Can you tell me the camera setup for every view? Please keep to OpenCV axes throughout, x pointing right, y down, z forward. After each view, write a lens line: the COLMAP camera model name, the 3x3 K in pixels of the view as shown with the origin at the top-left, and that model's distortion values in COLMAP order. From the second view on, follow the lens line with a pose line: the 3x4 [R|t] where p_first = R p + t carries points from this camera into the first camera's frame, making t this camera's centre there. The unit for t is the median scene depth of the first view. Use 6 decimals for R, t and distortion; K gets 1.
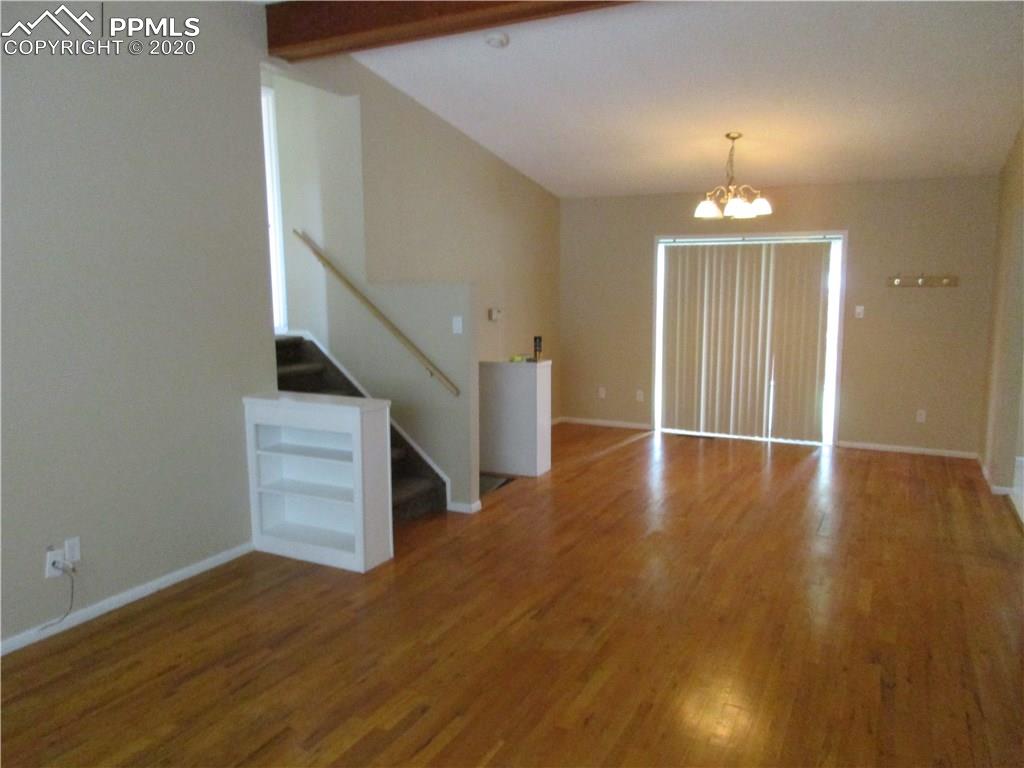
lens RADIAL K [[771.2, 0, 512.0], [0, 771.2, 384.0], [0, 0, 1]] dist [-0.002582, 0.000917]
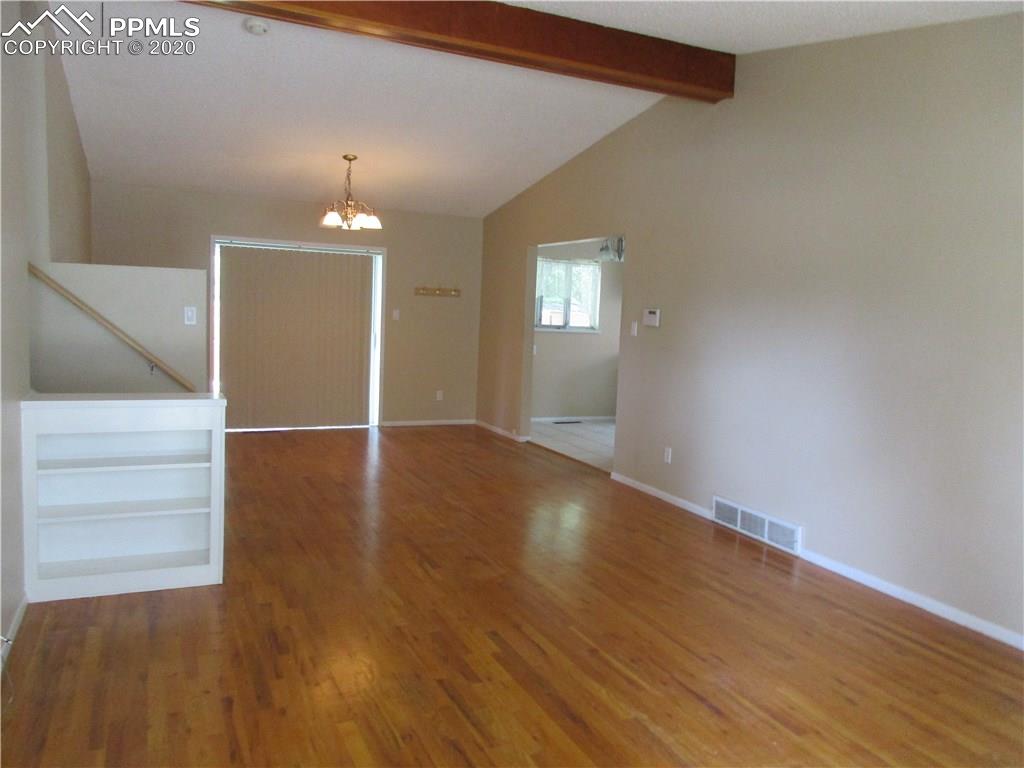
lens RADIAL K [[780.5, 0, 512.0], [0, 780.5, 384.0], [0, 0, 1]] dist [-0.010807, -0.005223]
pose [[0.618198, -0.048718, 0.784511, -0.521922], [0.060535, 0.998064, 0.014278, 0.012471], [-0.783688, 0.038663, 0.619950, 0.112955]]
